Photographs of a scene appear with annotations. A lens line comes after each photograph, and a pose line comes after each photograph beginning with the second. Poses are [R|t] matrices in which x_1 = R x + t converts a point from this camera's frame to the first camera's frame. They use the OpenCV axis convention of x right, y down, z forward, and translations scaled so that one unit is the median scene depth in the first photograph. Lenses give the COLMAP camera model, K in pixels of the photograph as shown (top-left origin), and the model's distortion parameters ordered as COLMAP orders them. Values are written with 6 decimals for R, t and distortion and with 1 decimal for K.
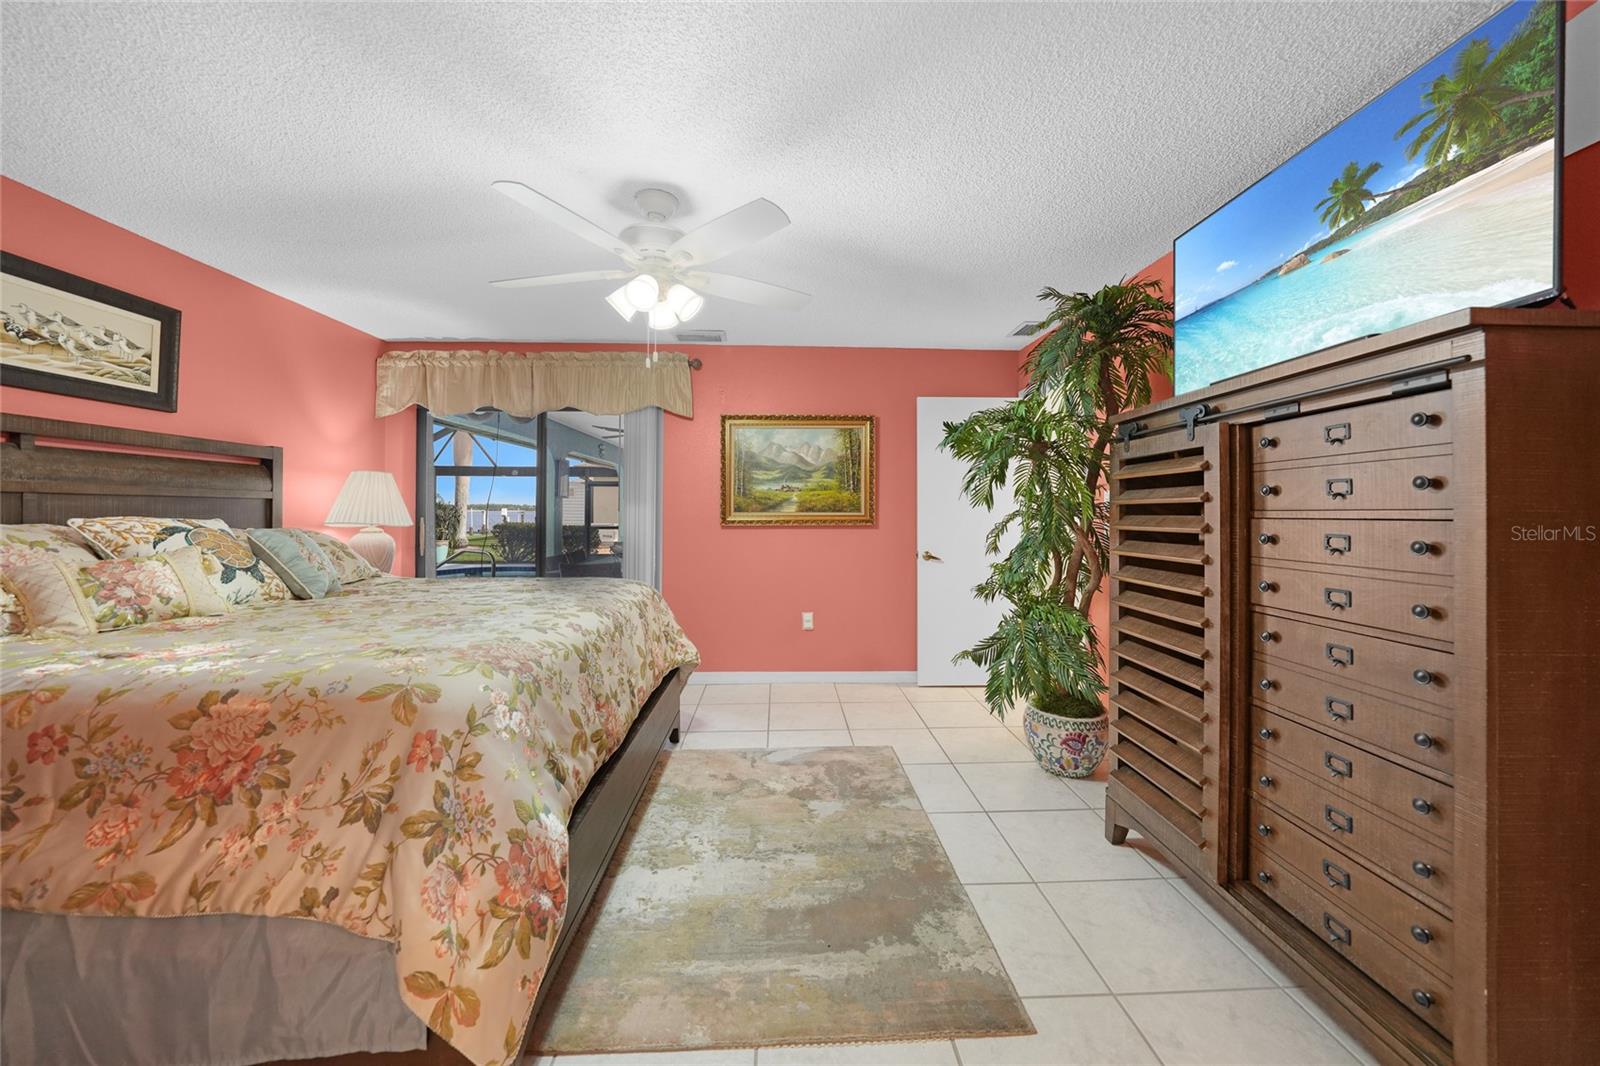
lens RADIAL K [[569.3, 0, 798.6], [0, 569.3, 507.0], [0, 0, 1]] dist [-0.018971, 0.003620]
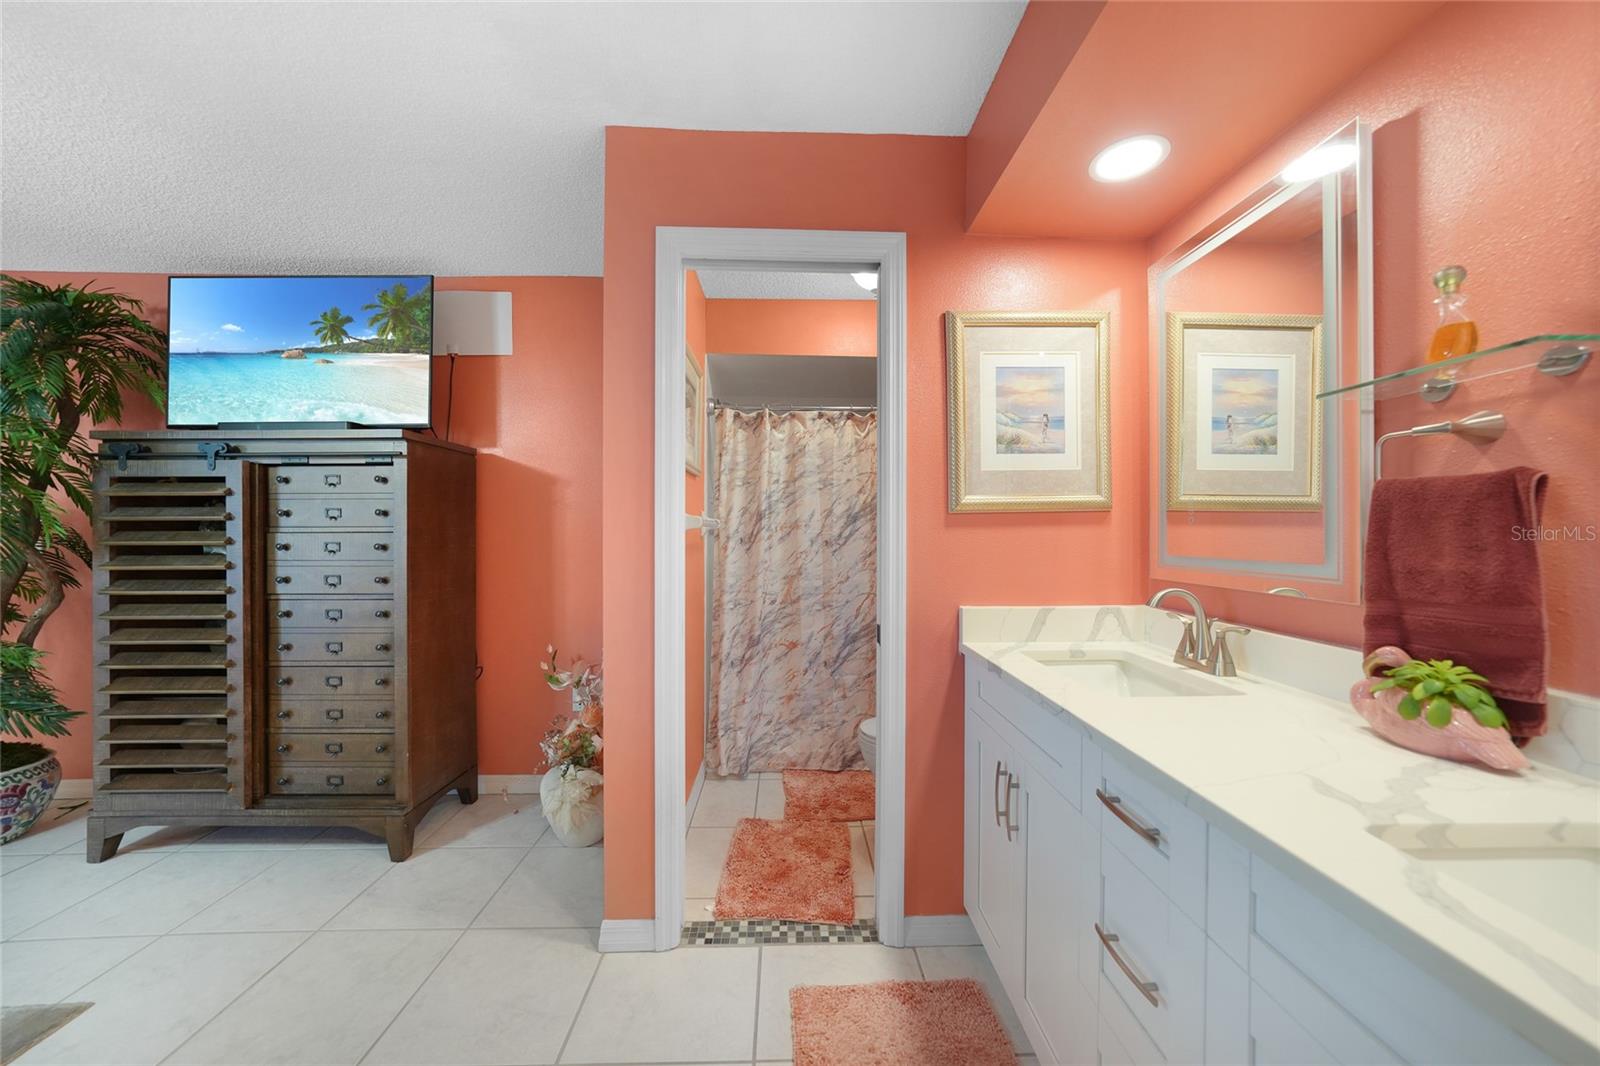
lens RADIAL K [[545.6, 0, 800.0], [0, 545.6, 533.0], [0, 0, 1]] dist [-0.026850, 0.006734]
pose [[-0.005283, -0.006342, 0.999966, -0.535030], [-0.009047, 0.999939, 0.006294, 0.000836], [-0.999945, -0.009013, -0.005340, -0.312054]]
